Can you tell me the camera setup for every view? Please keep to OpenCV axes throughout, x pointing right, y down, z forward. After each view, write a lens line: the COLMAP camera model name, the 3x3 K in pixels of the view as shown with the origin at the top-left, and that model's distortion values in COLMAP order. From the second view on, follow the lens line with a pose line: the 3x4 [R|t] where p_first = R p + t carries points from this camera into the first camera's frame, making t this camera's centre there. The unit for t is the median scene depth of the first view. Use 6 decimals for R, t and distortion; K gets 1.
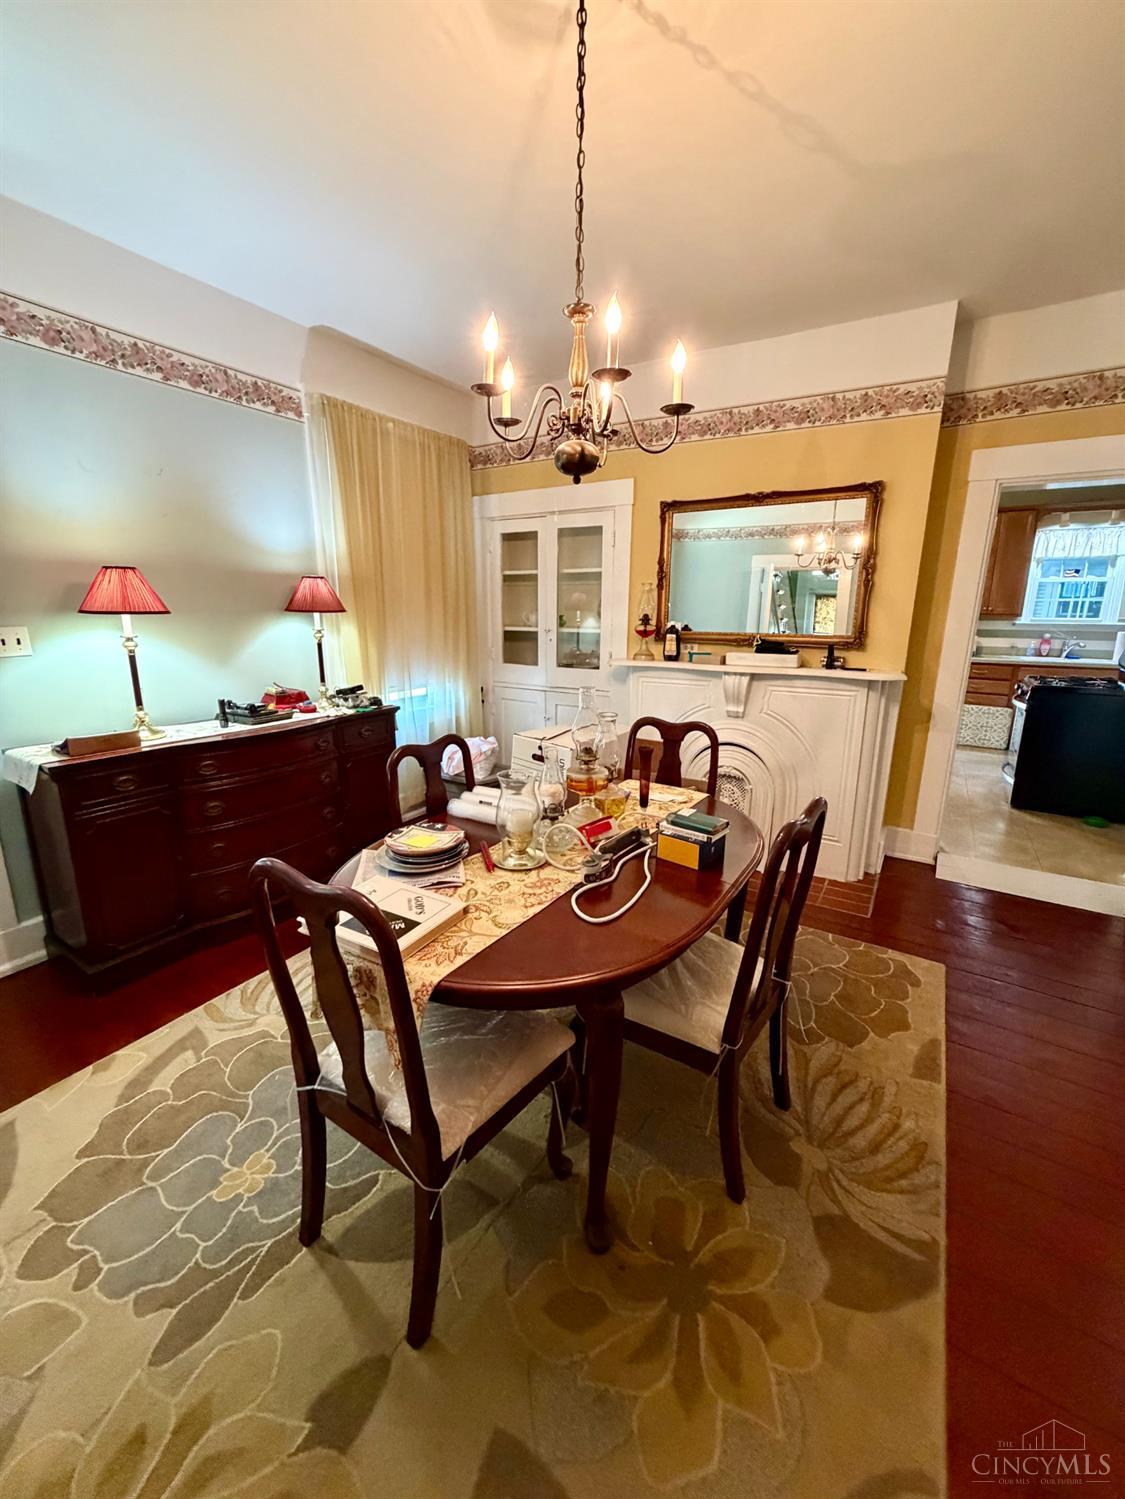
lens RADIAL K [[597.0, 0, 559.2], [0, 597.0, 744.0], [0, 0, 1]] dist [0.001205, -0.000170]
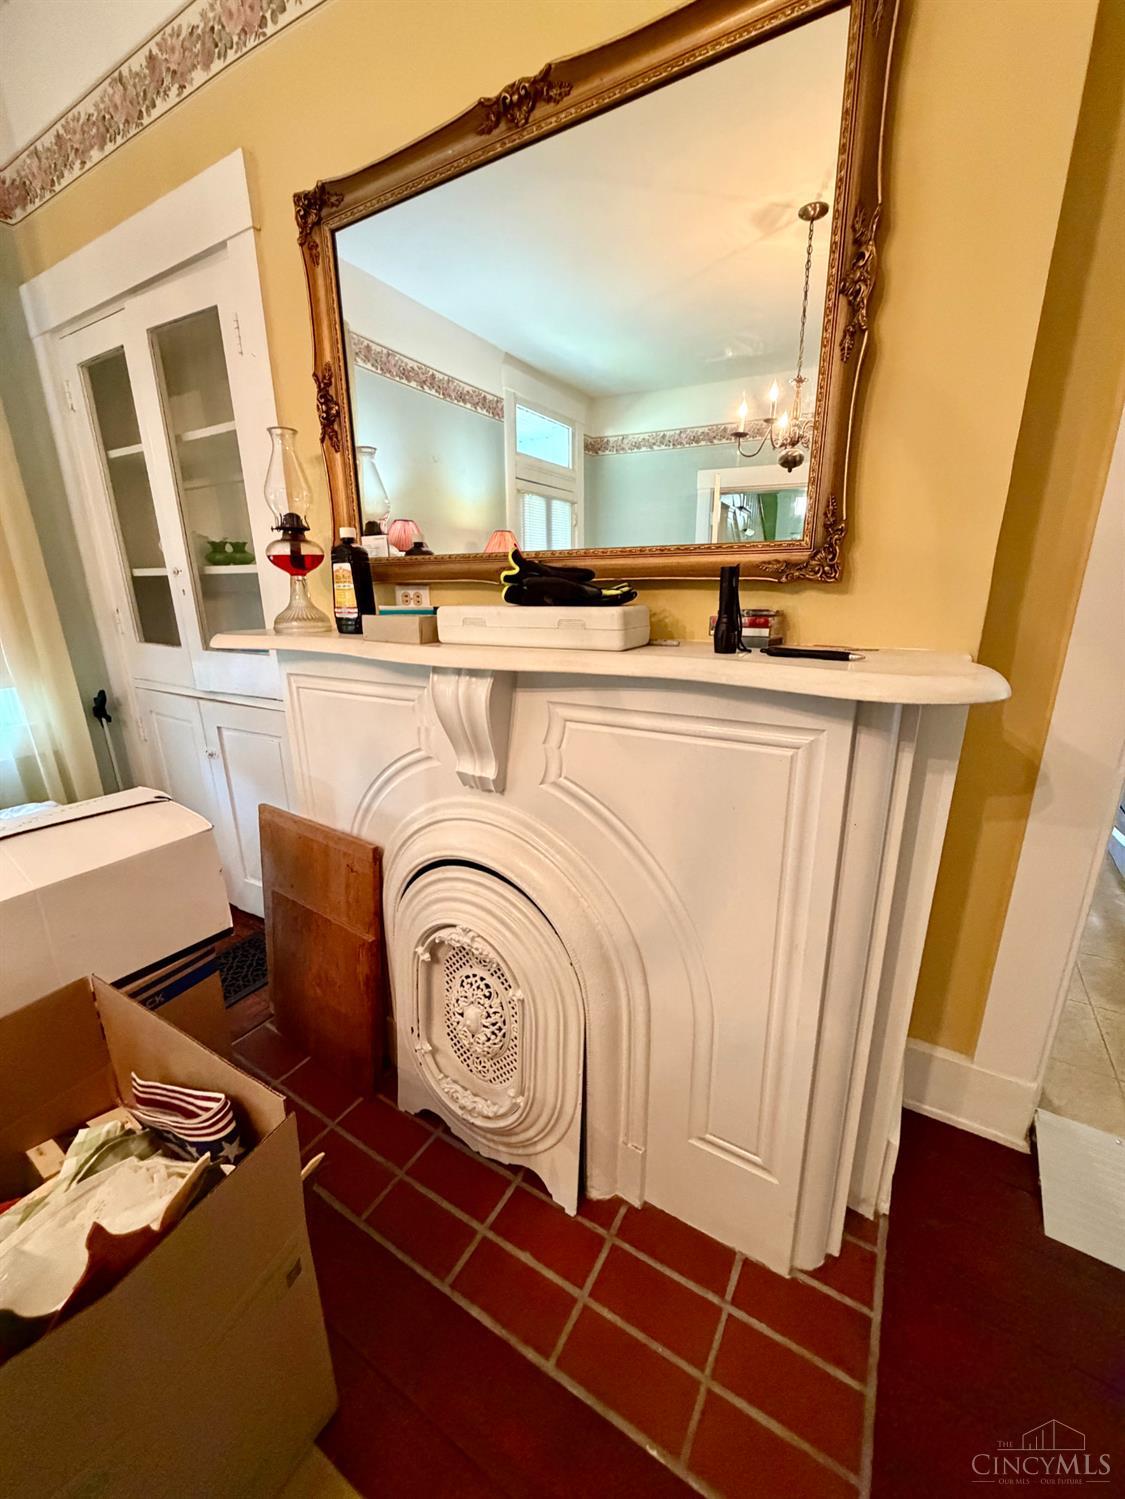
lens RADIAL K [[597.0, 0, 559.2], [0, 597.0, 744.0], [0, 0, 1]] dist [0.001205, -0.000170]
pose [[0.999627, -0.026389, 0.007015, 0.343564], [0.025938, 0.997973, 0.058108, -0.093639], [-0.008534, -0.057905, 0.998286, 0.658273]]
